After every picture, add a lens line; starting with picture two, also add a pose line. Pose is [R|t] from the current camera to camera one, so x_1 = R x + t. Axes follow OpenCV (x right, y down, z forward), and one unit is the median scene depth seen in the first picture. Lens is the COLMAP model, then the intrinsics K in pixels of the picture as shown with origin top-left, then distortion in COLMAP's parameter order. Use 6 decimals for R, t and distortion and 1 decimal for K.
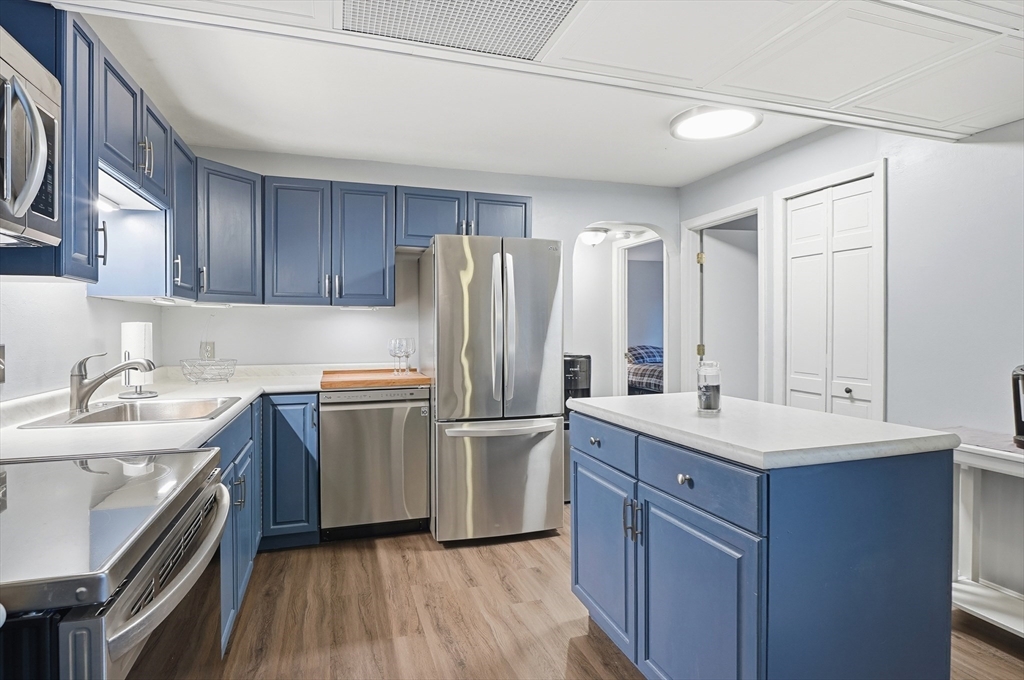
lens RADIAL K [[545.6, 0, 527.0], [0, 545.6, 334.2], [0, 0, 1]] dist [-0.011485, -0.003005]
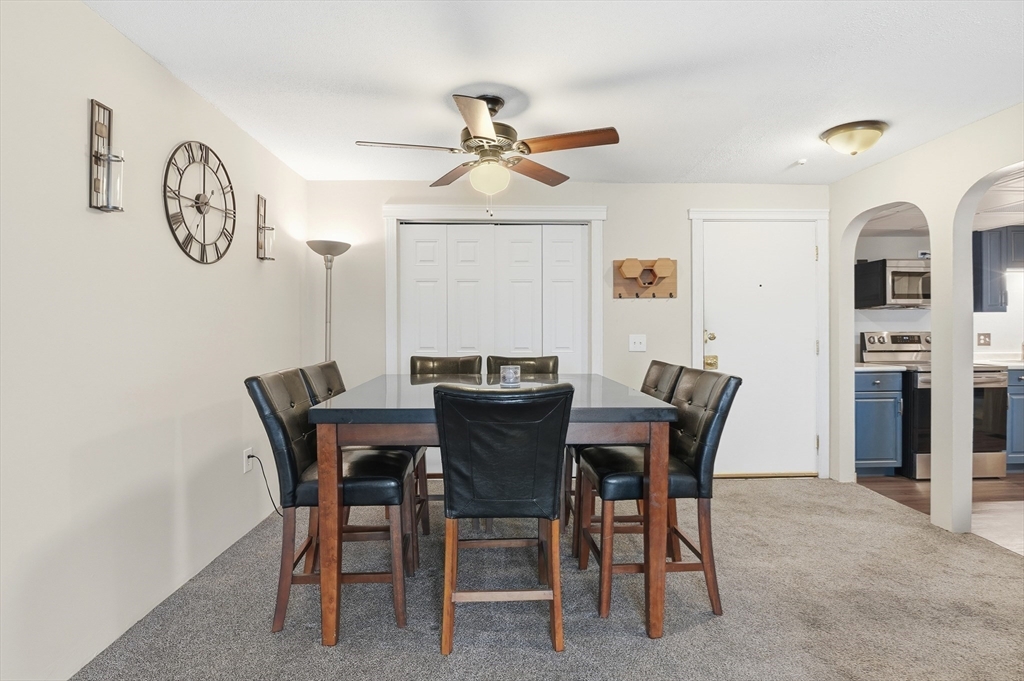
lens RADIAL K [[519.7, 0, 505.9], [0, 519.7, 333.8], [0, 0, 1]] dist [-0.018486, -0.003157]
pose [[-0.309927, 0.010008, -0.950708, 1.440372], [-0.002351, 0.999933, 0.011293, 0.001048], [0.950757, 0.005735, -0.309883, -0.380291]]
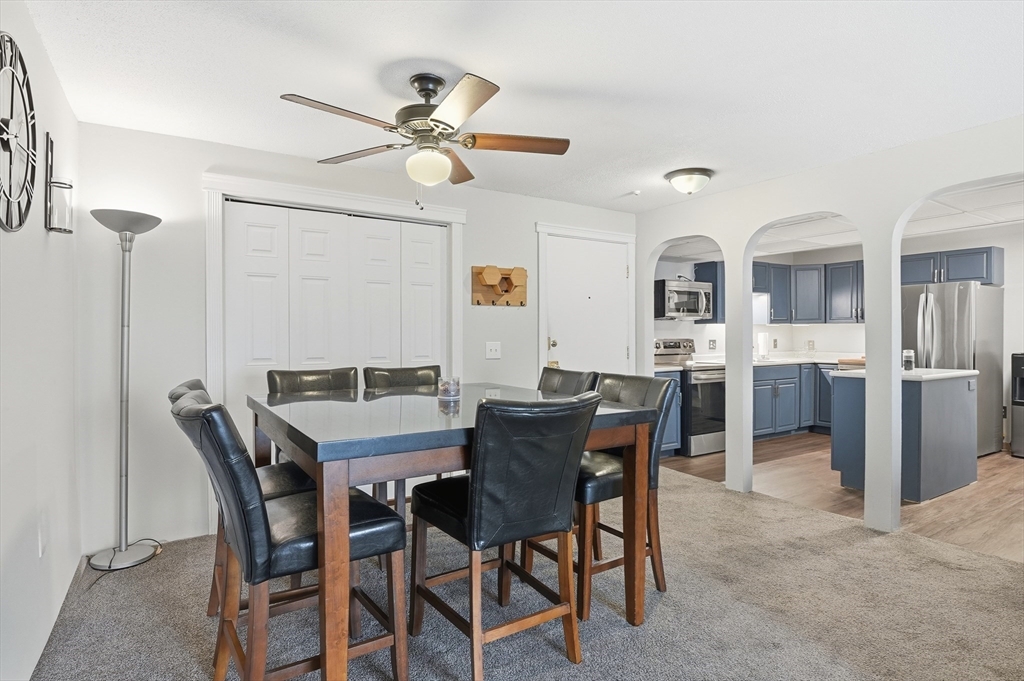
lens RADIAL K [[545.6, 0, 521.0], [0, 545.6, 338.8], [0, 0, 1]] dist [-0.011485, -0.003005]
pose [[0.231443, 0.007525, -0.972819, 1.445209], [-0.006002, 0.999962, 0.006307, -0.000068], [0.972830, 0.004379, 0.231479, -0.734436]]
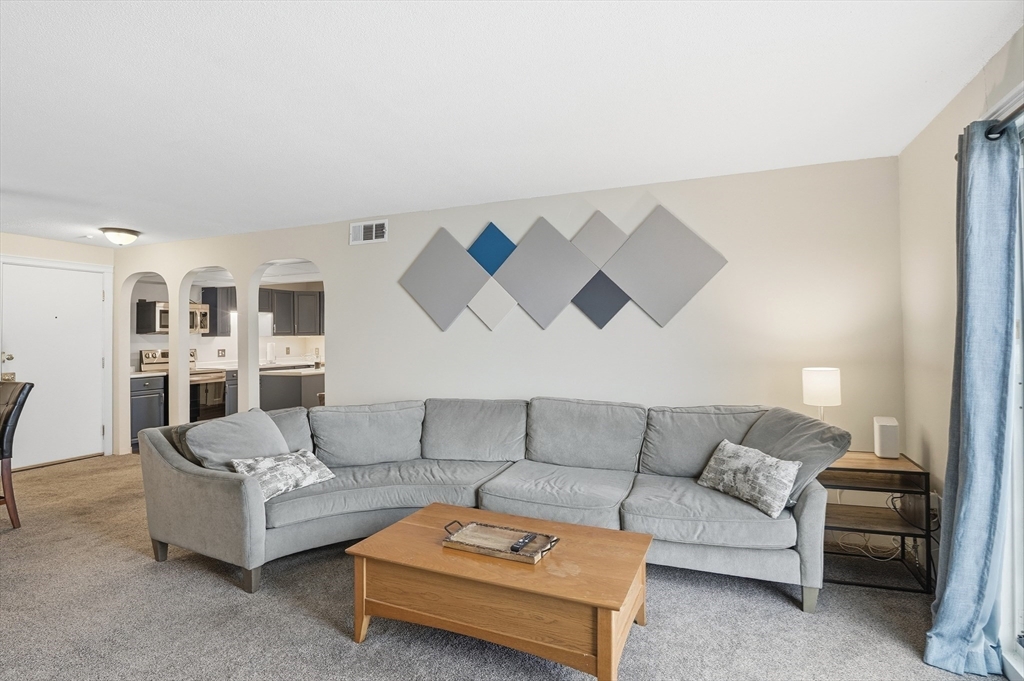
lens RADIAL K [[519.7, 0, 506.9], [0, 519.7, 324.2], [0, 0, 1]] dist [-0.018486, -0.003157]
pose [[0.747048, -0.022181, -0.664400, 2.299373], [0.002972, 0.999545, -0.030028, -0.030889], [0.664763, 0.020457, 0.746774, -0.451895]]
